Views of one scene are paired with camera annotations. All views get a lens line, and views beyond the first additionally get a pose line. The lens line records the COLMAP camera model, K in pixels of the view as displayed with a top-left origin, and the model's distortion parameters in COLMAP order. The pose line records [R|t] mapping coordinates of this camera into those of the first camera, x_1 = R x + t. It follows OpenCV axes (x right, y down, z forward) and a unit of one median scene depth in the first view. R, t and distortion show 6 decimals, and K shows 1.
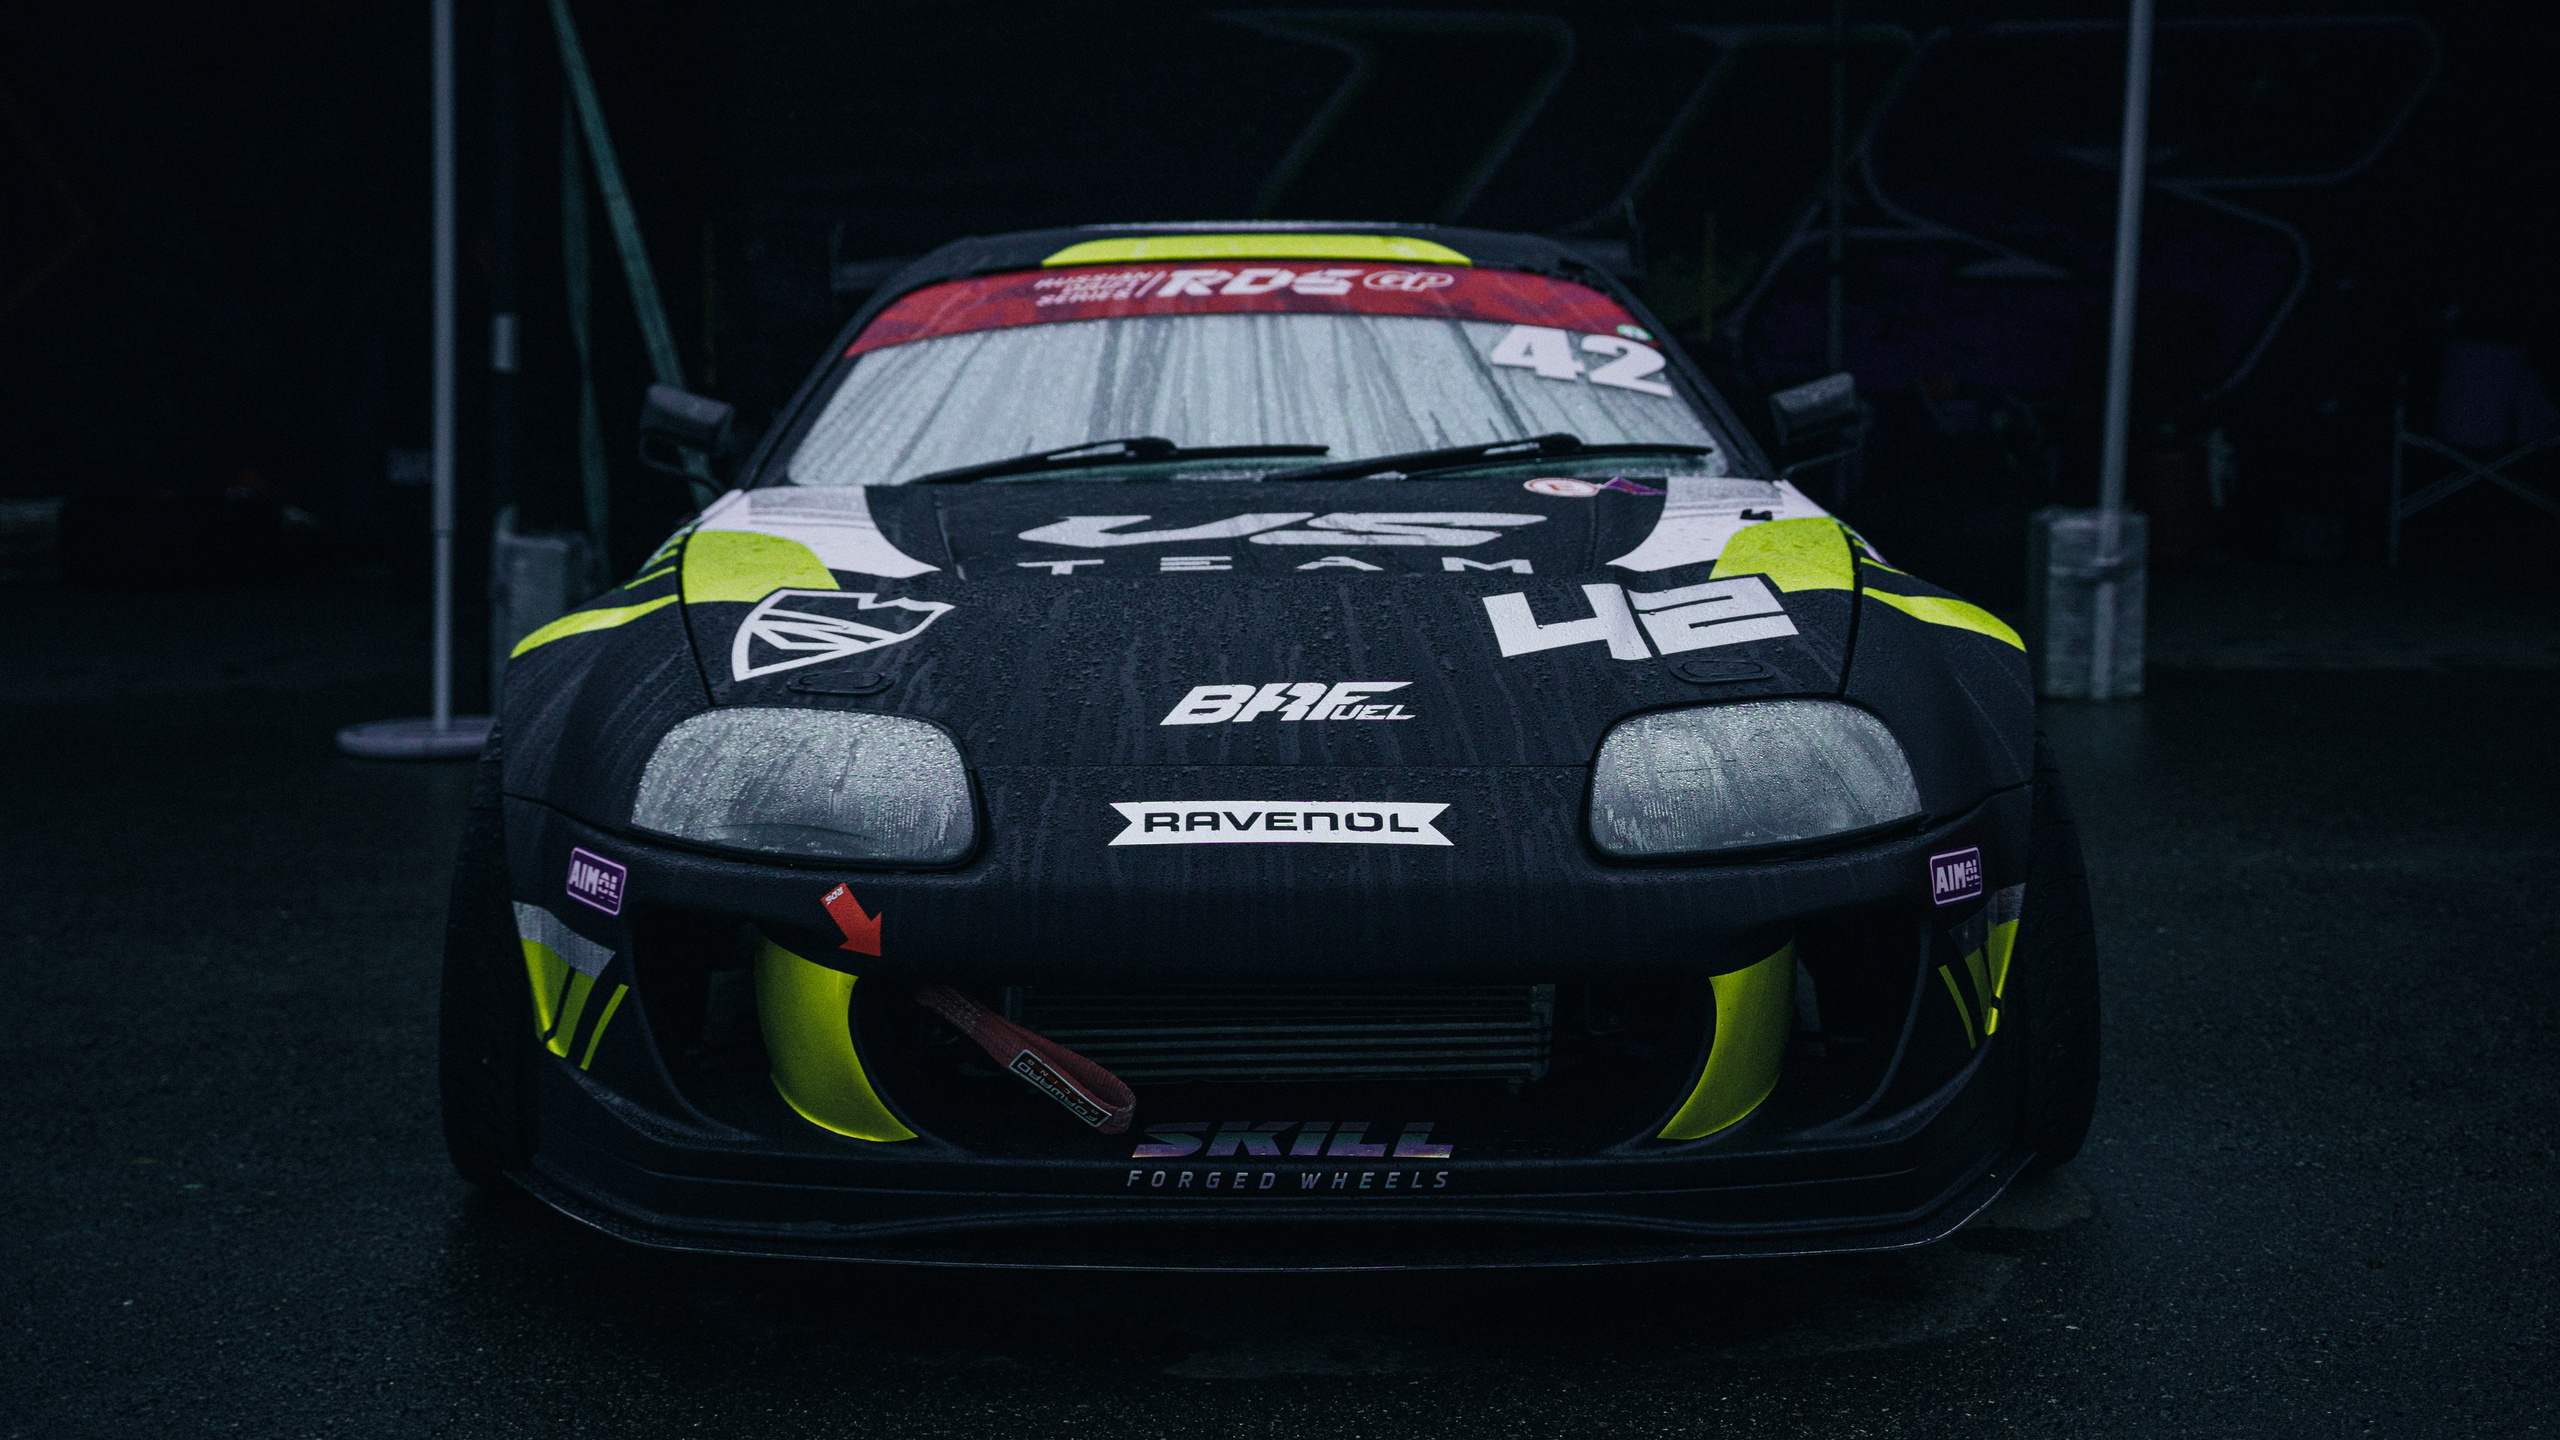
lens RADIAL K [[3751.1, 0, 1280.0], [0, 3751.1, 720.0], [0, 0, 1]] dist [0.013298, -0.013661]
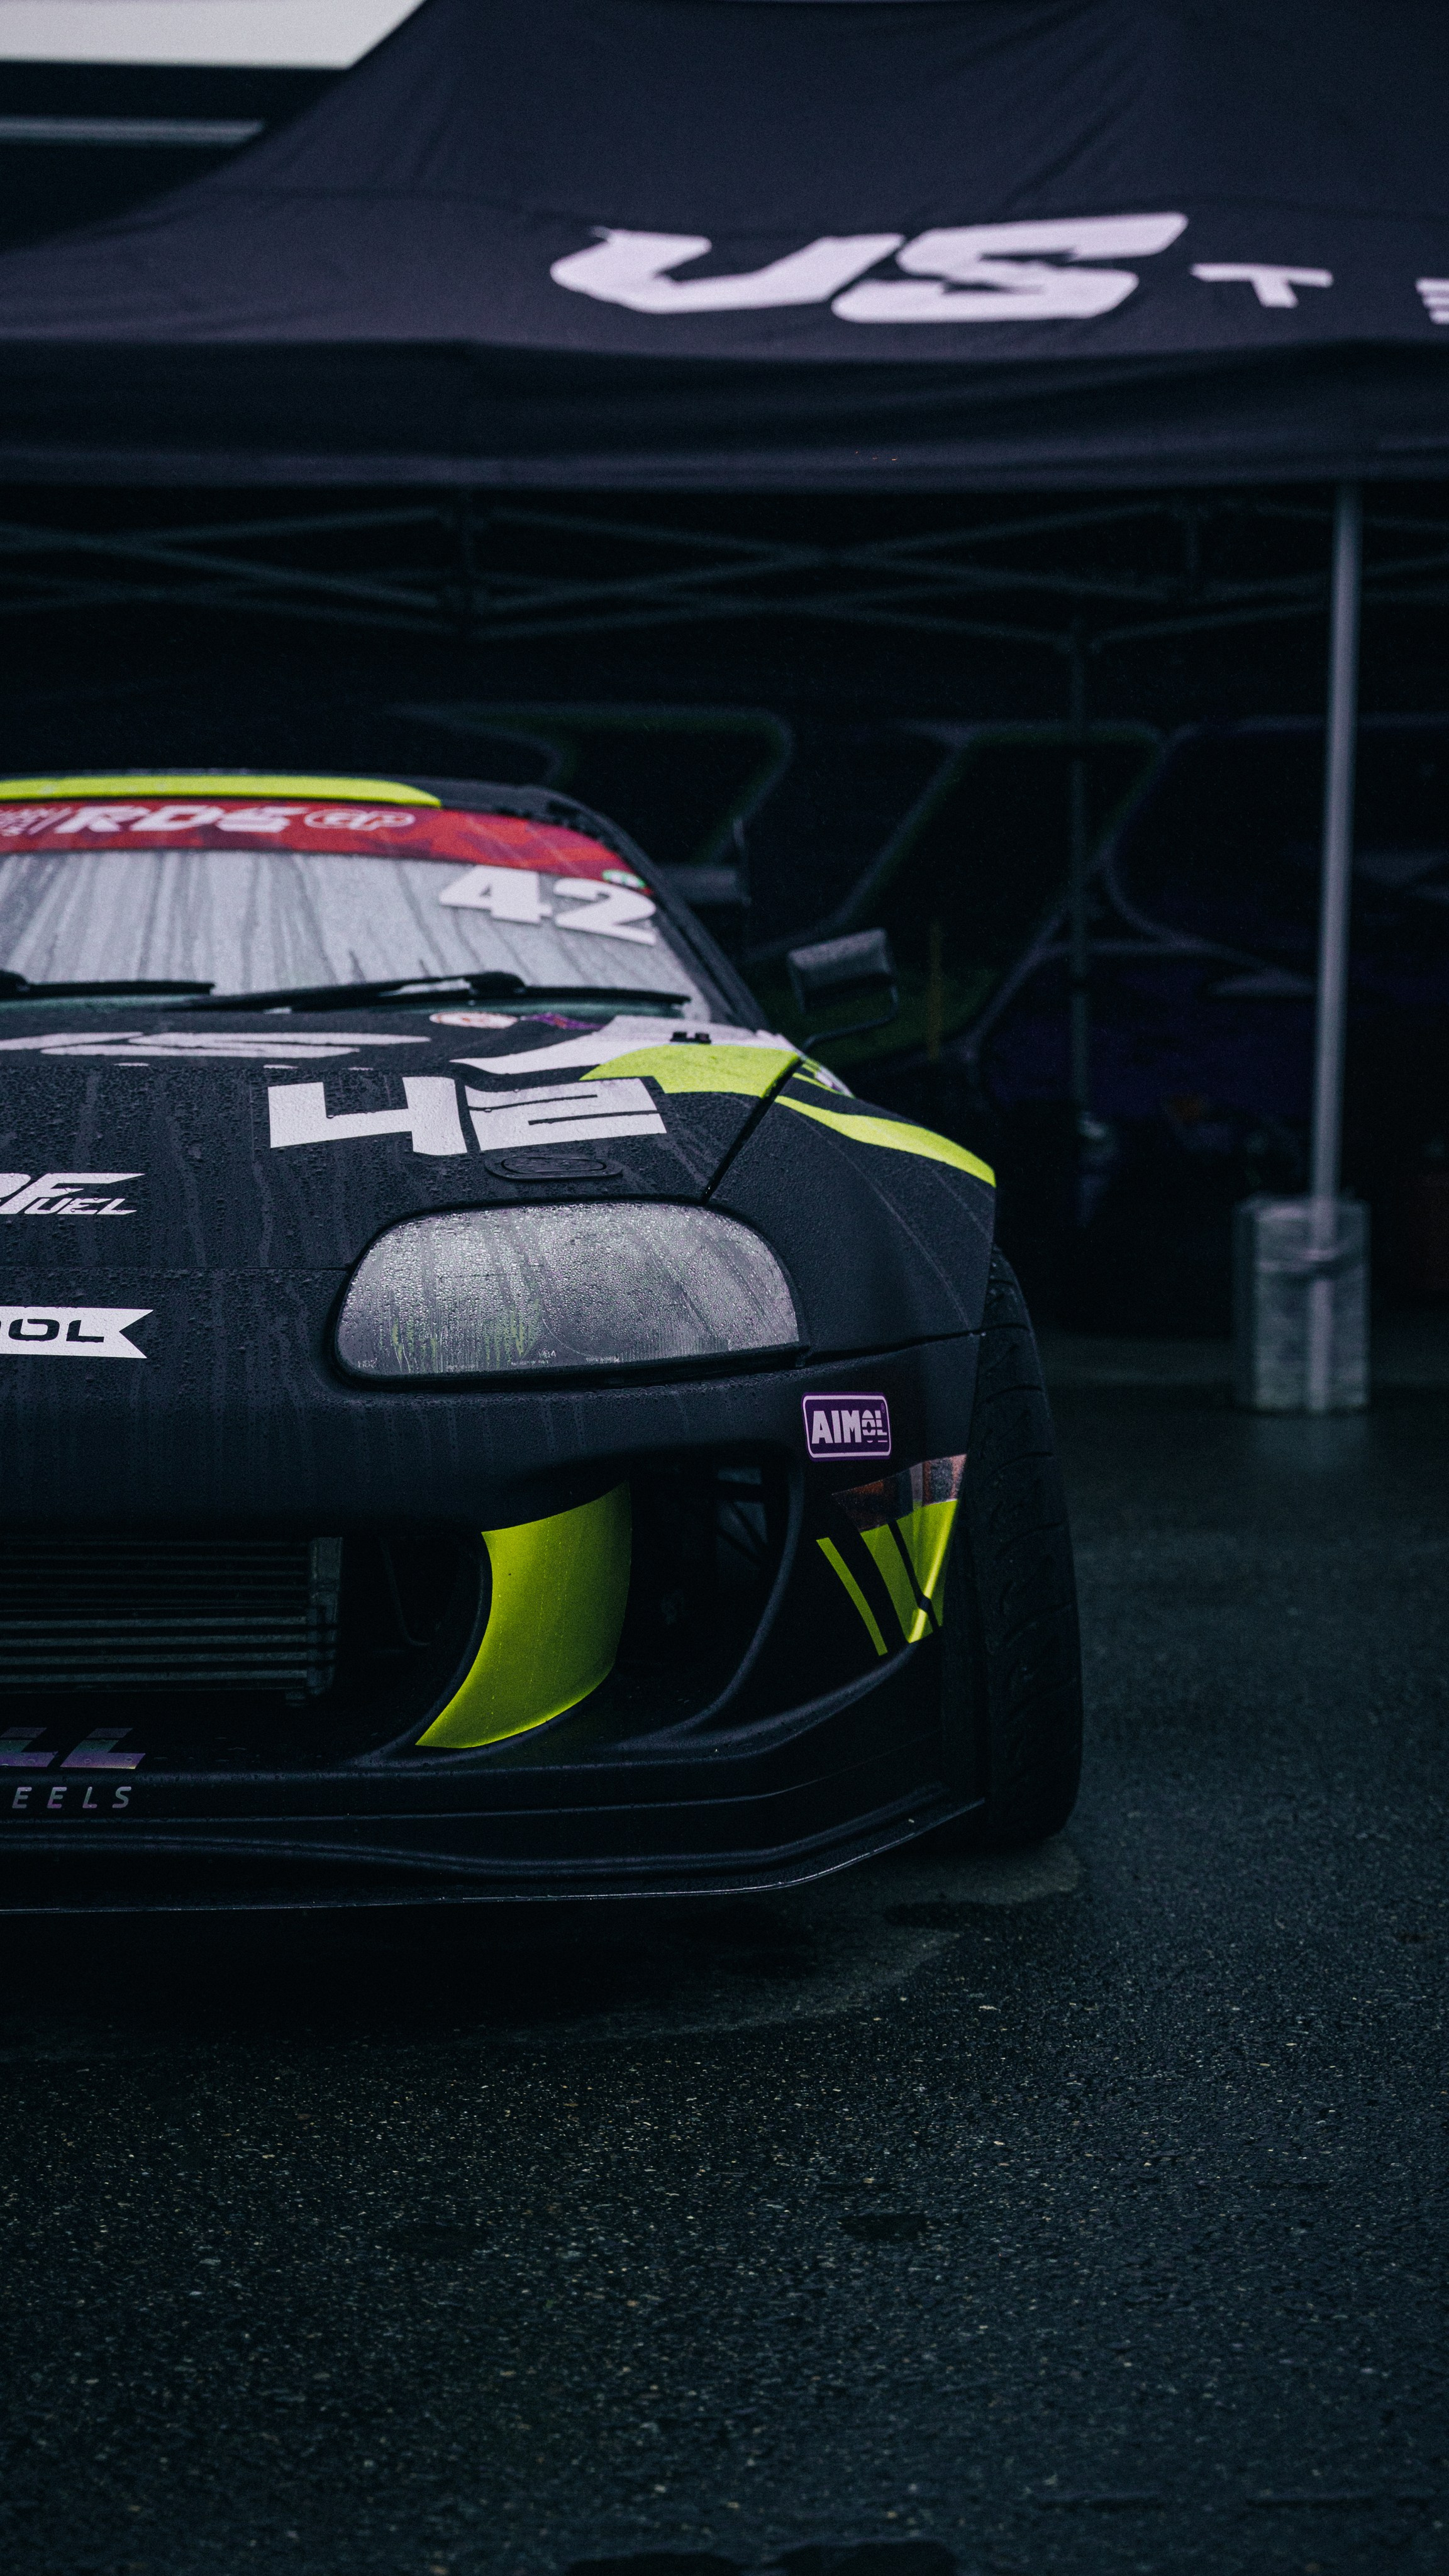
lens RADIAL K [[3818.5, 0, 723.6], [0, 3818.5, 1189.2], [0, 0, 1]] dist [-0.005316, 0.002702]
pose [[0.999975, -0.000140, 0.007103, 0.144412], [0.000881, 0.994523, -0.104510, 0.073386], [-0.007049, 0.104514, 0.994498, 0.197043]]
